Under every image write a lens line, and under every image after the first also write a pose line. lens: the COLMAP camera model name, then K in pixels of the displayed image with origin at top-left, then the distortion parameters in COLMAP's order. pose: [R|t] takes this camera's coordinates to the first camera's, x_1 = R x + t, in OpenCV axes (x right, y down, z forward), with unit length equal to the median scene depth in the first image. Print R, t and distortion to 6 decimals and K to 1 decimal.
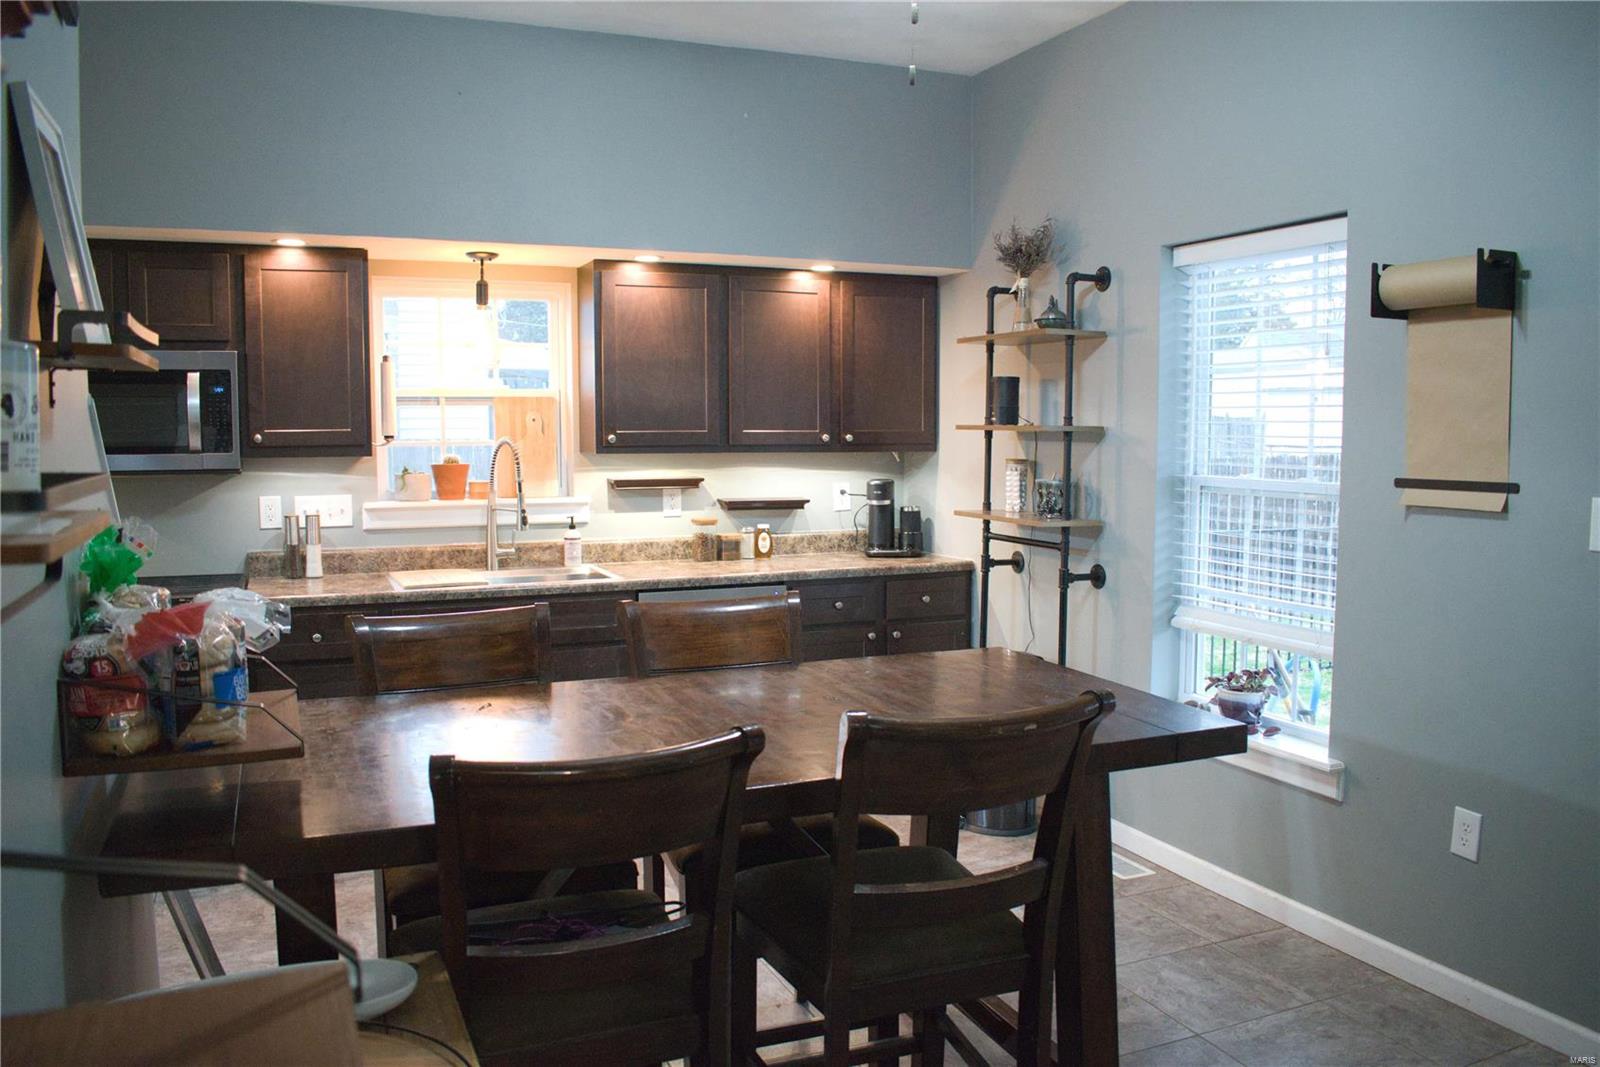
lens RADIAL K [[1255.7, 0, 806.2], [0, 1255.7, 537.9], [0, 0, 1]] dist [-0.091813, 0.011895]
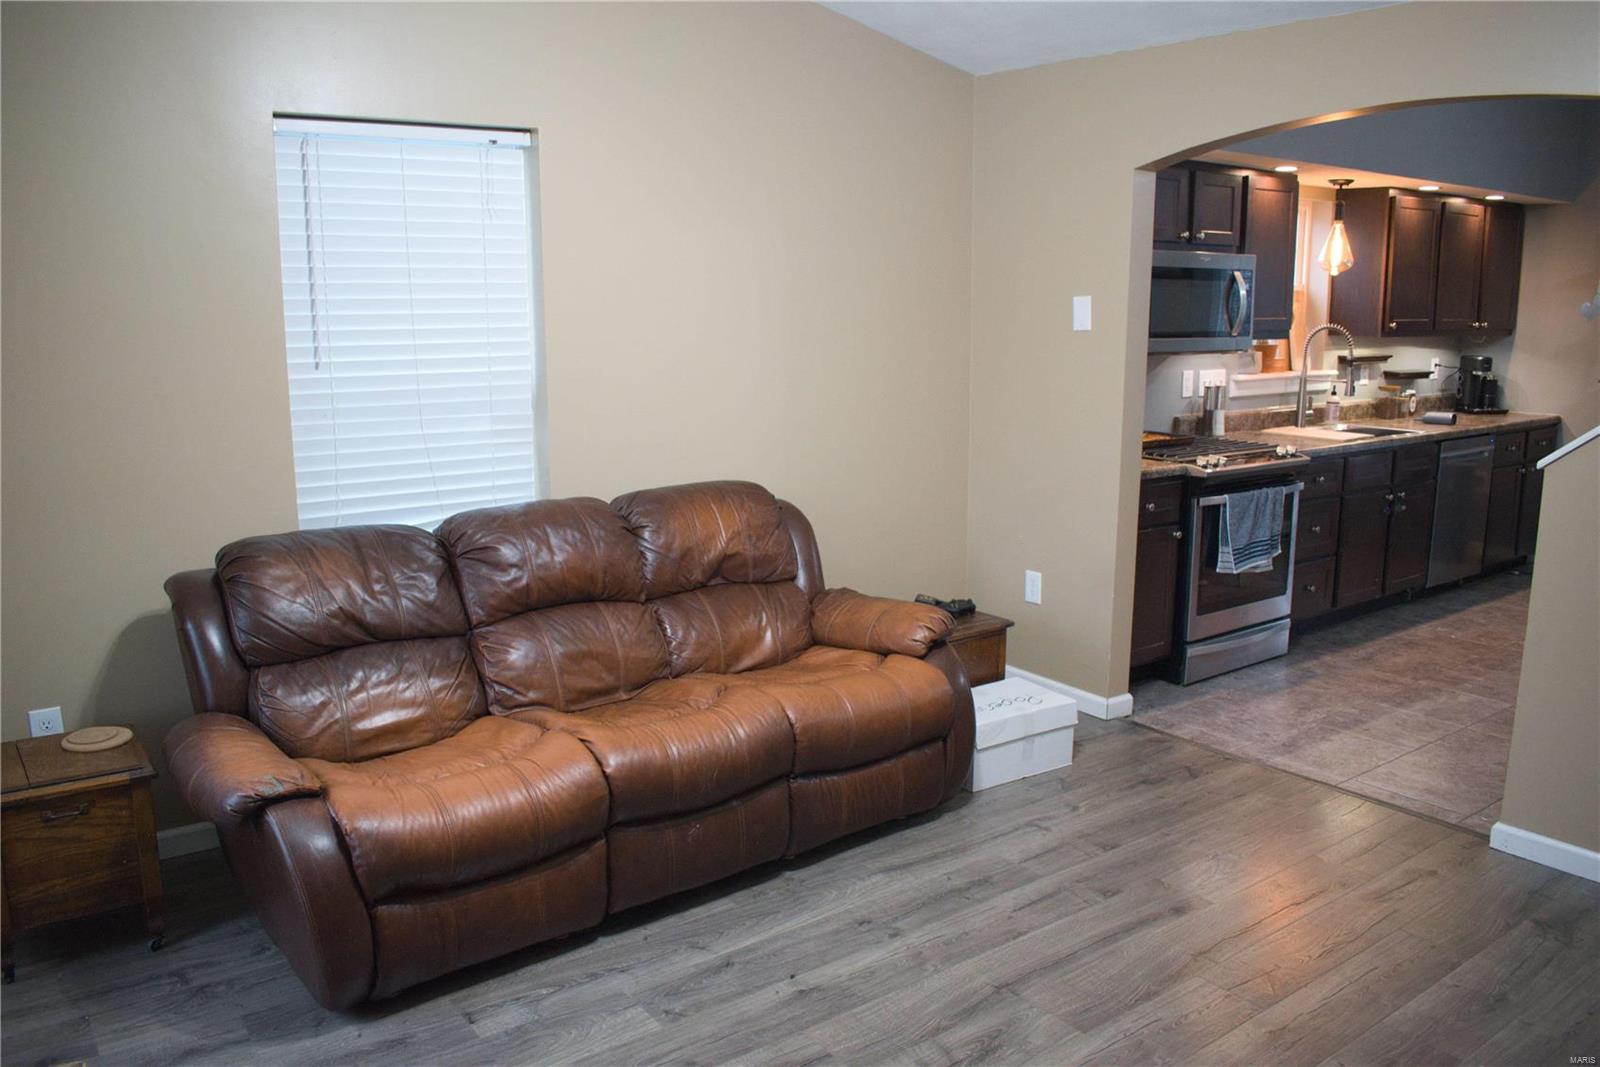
lens RADIAL K [[1237.9, 0, 800.0], [0, 1237.9, 533.5], [0, 0, 1]] dist [-0.086936, -0.000870]
pose [[0.974719, -0.042178, 0.219419, -1.049084], [0.019455, 0.994313, 0.104707, -0.007313], [-0.222588, -0.097791, 0.969996, -0.111711]]
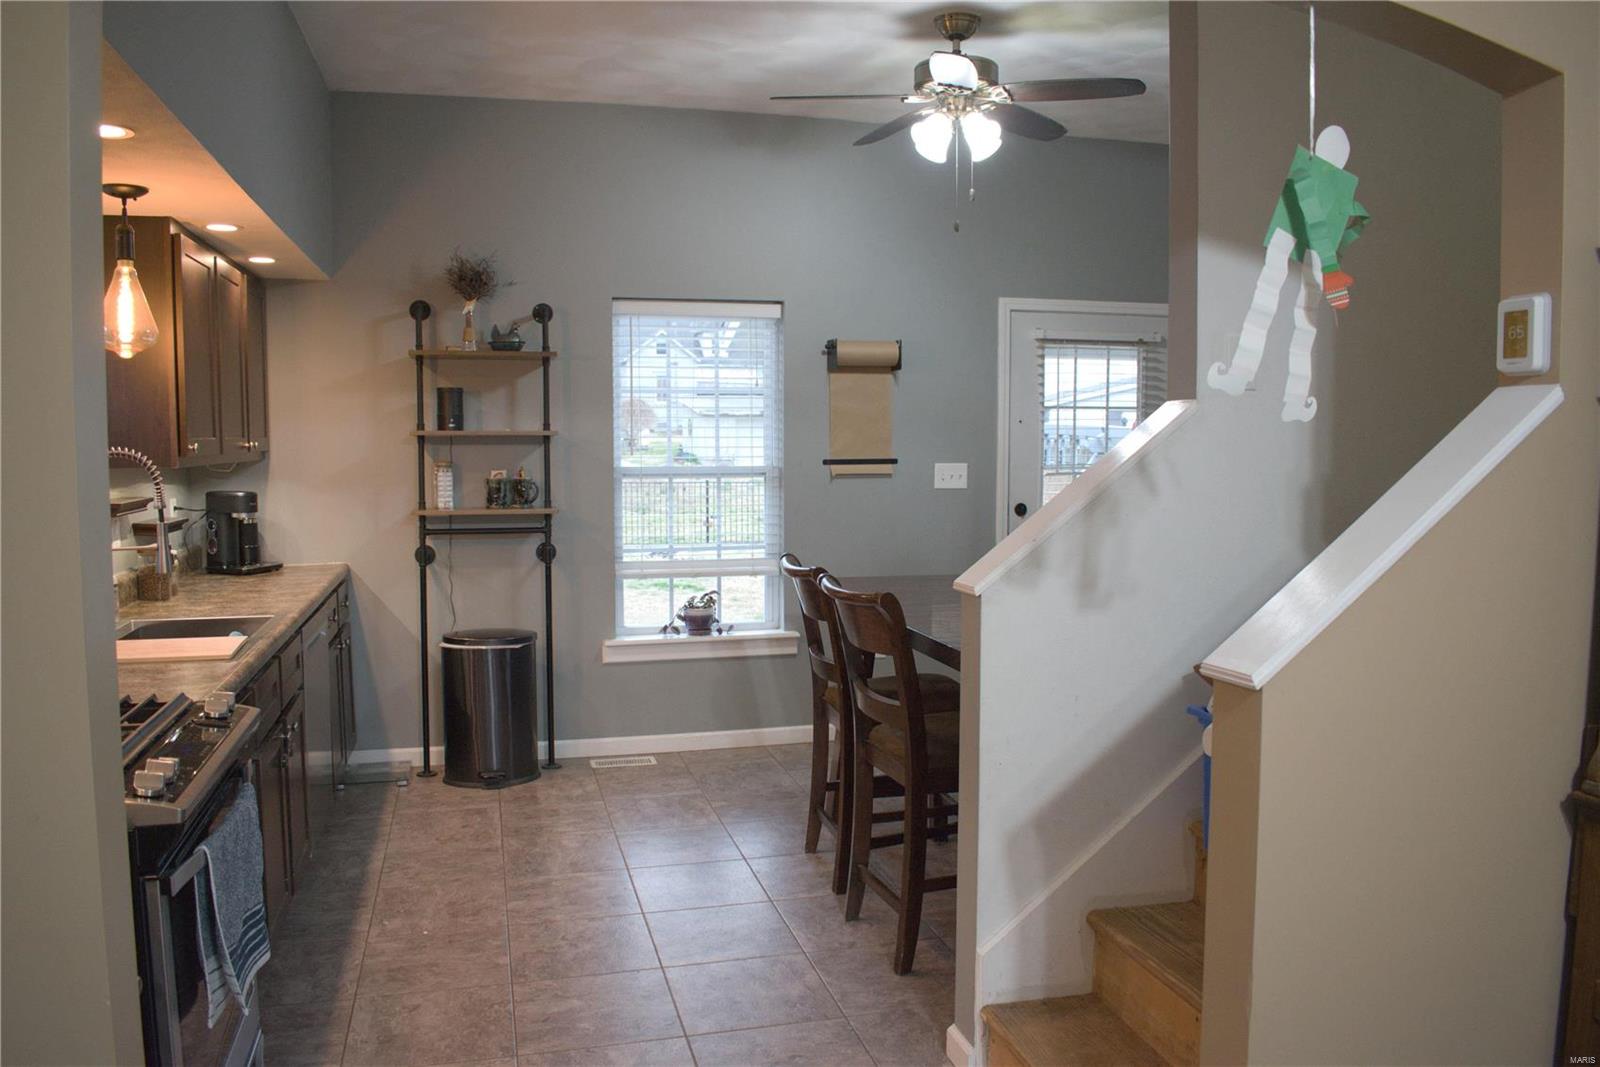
lens RADIAL K [[1237.9, 0, 800.0], [0, 1237.9, 533.5], [0, 0, 1]] dist [-0.086936, -0.000870]
pose [[0.148063, -0.077589, 0.985930, -0.855242], [0.090314, 0.993813, 0.064646, -0.040287], [-0.984846, 0.079471, 0.154155, 0.511216]]
